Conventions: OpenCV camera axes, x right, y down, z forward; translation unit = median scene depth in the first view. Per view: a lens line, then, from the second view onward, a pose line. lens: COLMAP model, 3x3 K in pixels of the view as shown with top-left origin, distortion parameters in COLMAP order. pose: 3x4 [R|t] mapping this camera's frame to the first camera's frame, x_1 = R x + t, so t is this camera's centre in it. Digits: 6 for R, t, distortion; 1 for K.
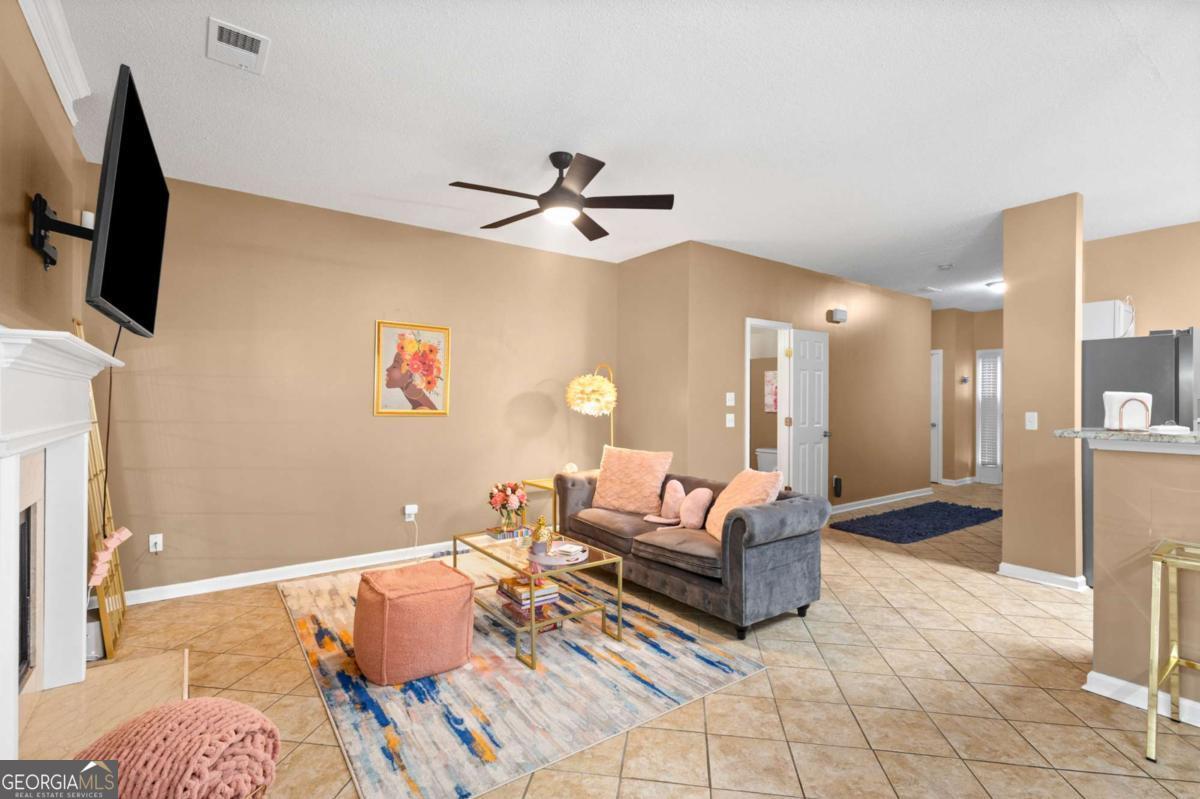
lens RADIAL K [[554.0, 0, 594.2], [0, 554.0, 399.2], [0, 0, 1]] dist [0.002732, 0.000831]
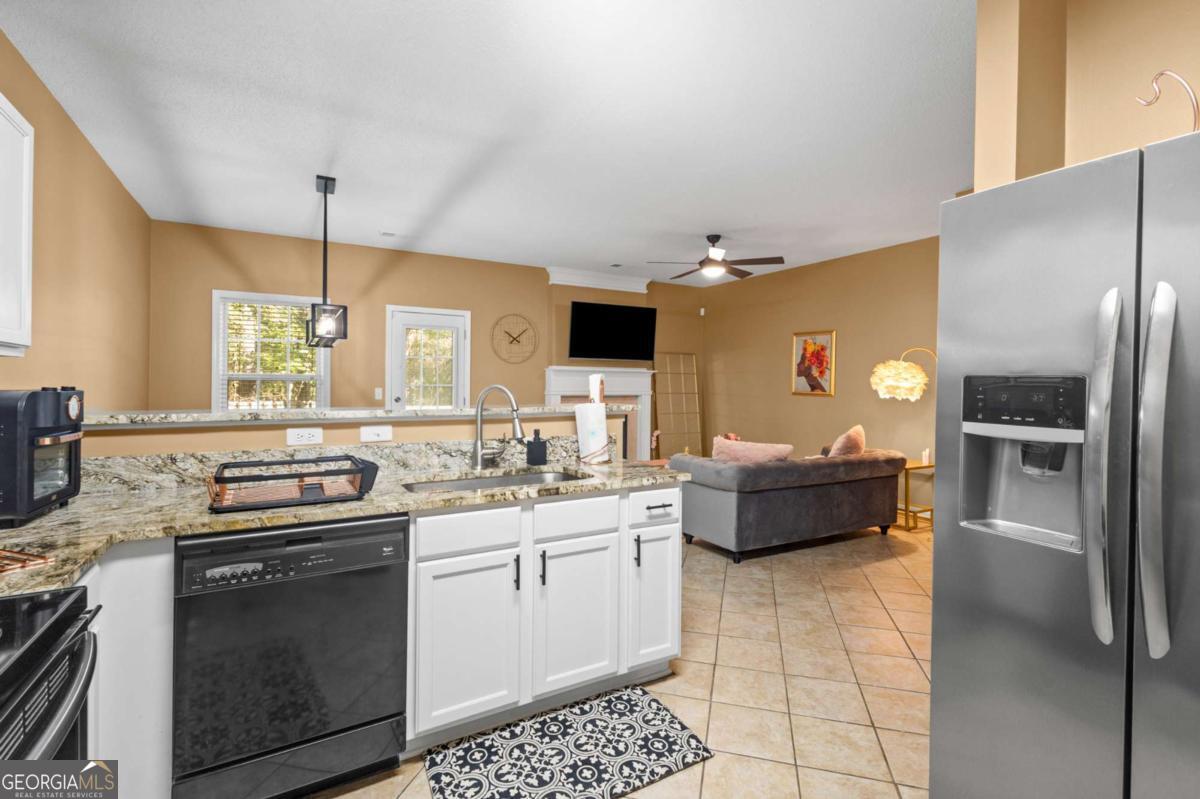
lens RADIAL K [[554.0, 0, 599.5], [0, 554.0, 390.0], [0, 0, 1]] dist [0.002732, 0.000831]
pose [[-0.119100, 0.002982, -0.992878, 1.175812], [-0.009095, 0.999950, 0.004095, 0.014365], [0.992841, 0.009518, -0.119067, 0.627637]]
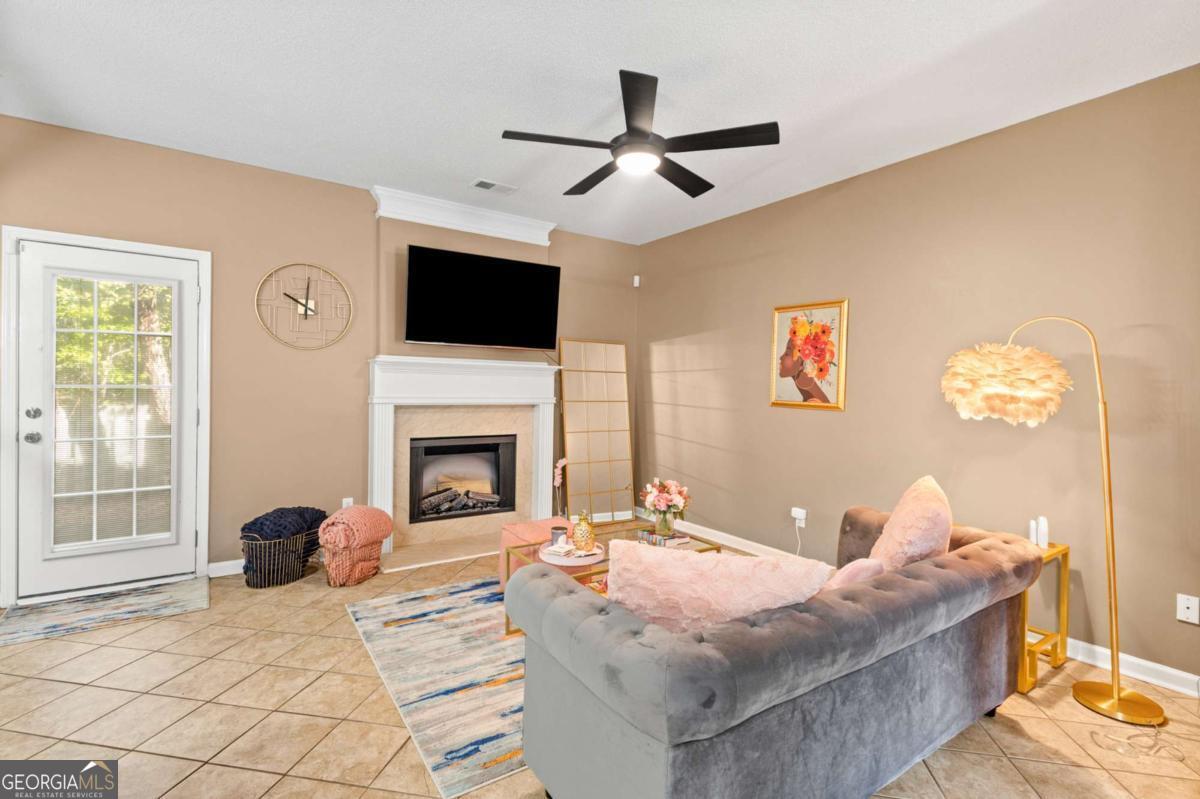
lens RADIAL K [[554.0, 0, 604.7], [0, 554.0, 392.1], [0, 0, 1]] dist [0.002732, 0.000831]
pose [[-0.028561, 0.002008, -0.999590, 0.562570], [-0.017185, 0.999849, 0.002499, 0.007491], [0.999444, 0.017249, -0.028523, 0.712750]]
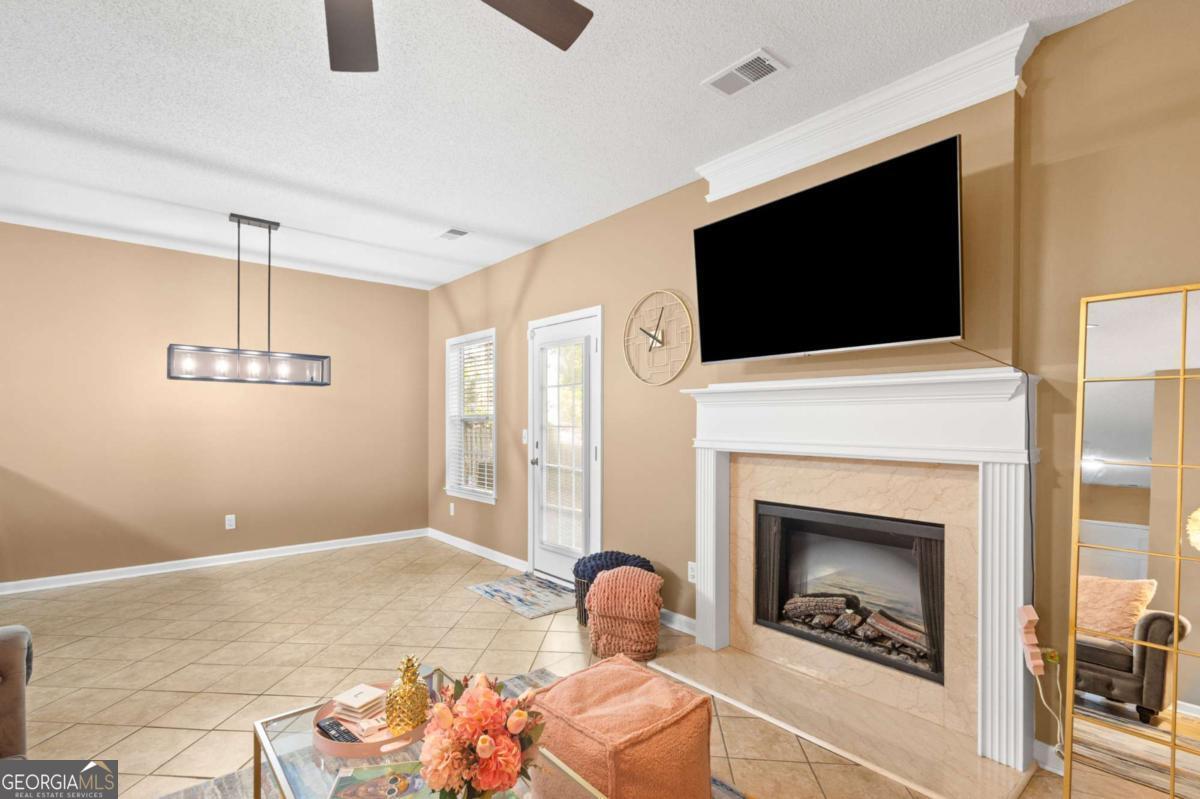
lens RADIAL K [[554.0, 0, 601.5], [0, 554.0, 426.0], [0, 0, 1]] dist [0.002732, 0.000831]
pose [[-0.997288, -0.010081, -0.072905, -0.161080], [-0.010756, 0.999903, 0.008867, 0.002856], [0.072808, 0.009627, -0.997299, 1.001259]]
